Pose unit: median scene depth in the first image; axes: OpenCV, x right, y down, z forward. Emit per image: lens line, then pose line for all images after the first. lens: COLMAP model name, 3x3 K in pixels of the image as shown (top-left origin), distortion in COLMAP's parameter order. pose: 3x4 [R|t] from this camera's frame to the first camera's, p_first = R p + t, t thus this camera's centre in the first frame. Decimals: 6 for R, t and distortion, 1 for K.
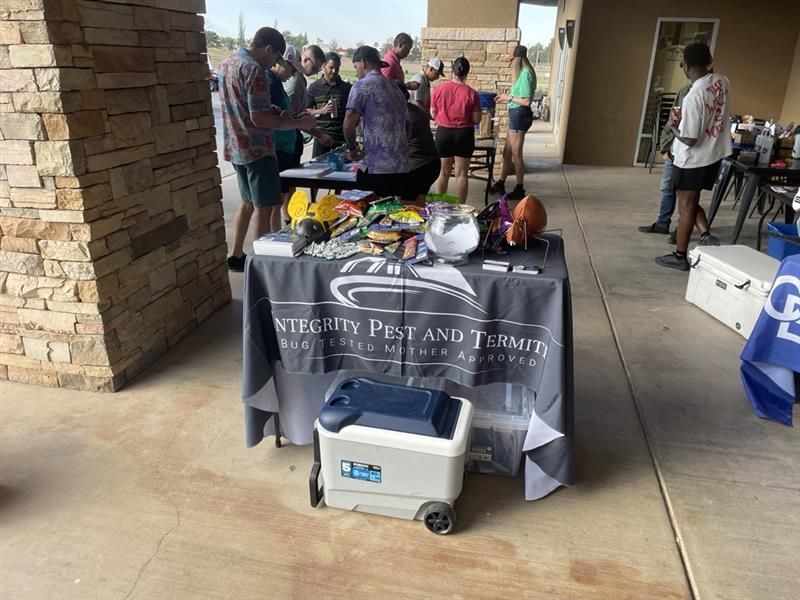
lens RADIAL K [[599.6, 0, 400.0], [0, 599.6, 300.0], [0, 0, 1]] dist [0.102958, -0.134022]
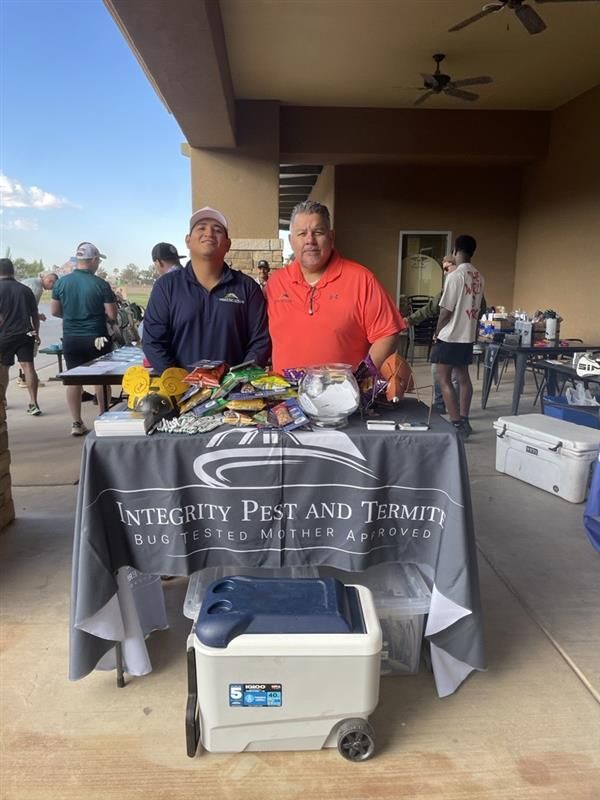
lens RADIAL K [[599.6, 0, 286.1], [0, 599.6, 399.7], [0, 0, 1]] dist [0.102958, -0.134022]
pose [[0.971289, -0.061393, 0.229845, -0.178565], [0.103848, 0.978637, -0.177443, 0.049525], [-0.214041, 0.196217, 0.956915, 0.147065]]
